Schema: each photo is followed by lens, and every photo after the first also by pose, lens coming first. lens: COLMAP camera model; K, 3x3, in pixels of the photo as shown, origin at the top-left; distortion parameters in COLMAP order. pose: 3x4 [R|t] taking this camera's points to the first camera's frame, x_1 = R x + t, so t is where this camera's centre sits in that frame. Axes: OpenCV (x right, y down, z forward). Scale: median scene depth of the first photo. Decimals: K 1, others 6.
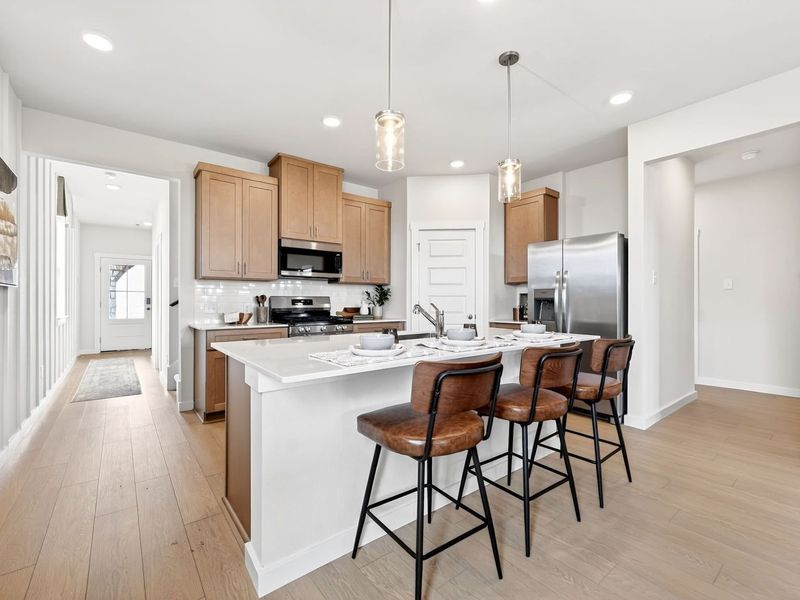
lens RADIAL K [[360.2, 0, 396.3], [0, 360.2, 297.5], [0, 0, 1]] dist [-0.002512, -0.000199]
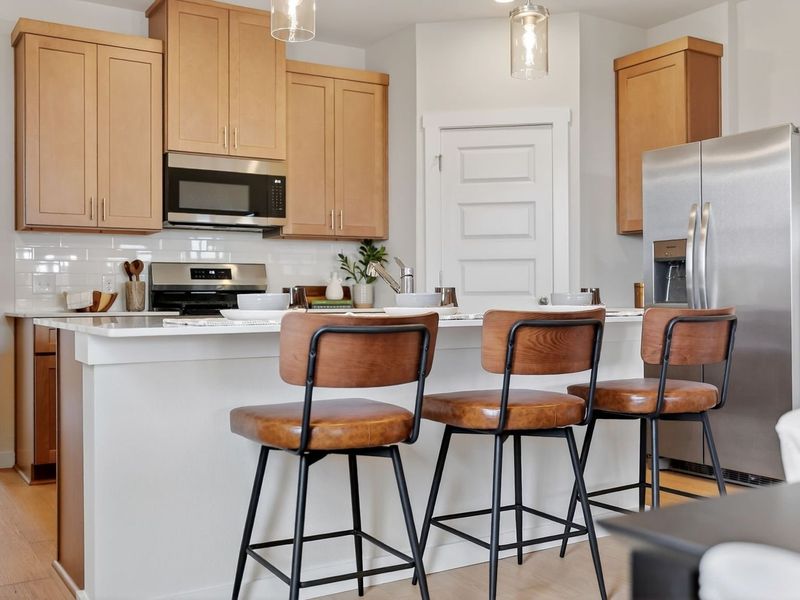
lens RADIAL K [[850.4, 0, 383.7], [0, 850.4, 283.0], [0, 0, 1]] dist [-0.005624, 0.000000]
pose [[0.993904, -0.007199, -0.110012, 0.129928], [0.006856, 0.999970, -0.003496, 0.034474], [0.110034, 0.002720, 0.993924, -0.208576]]
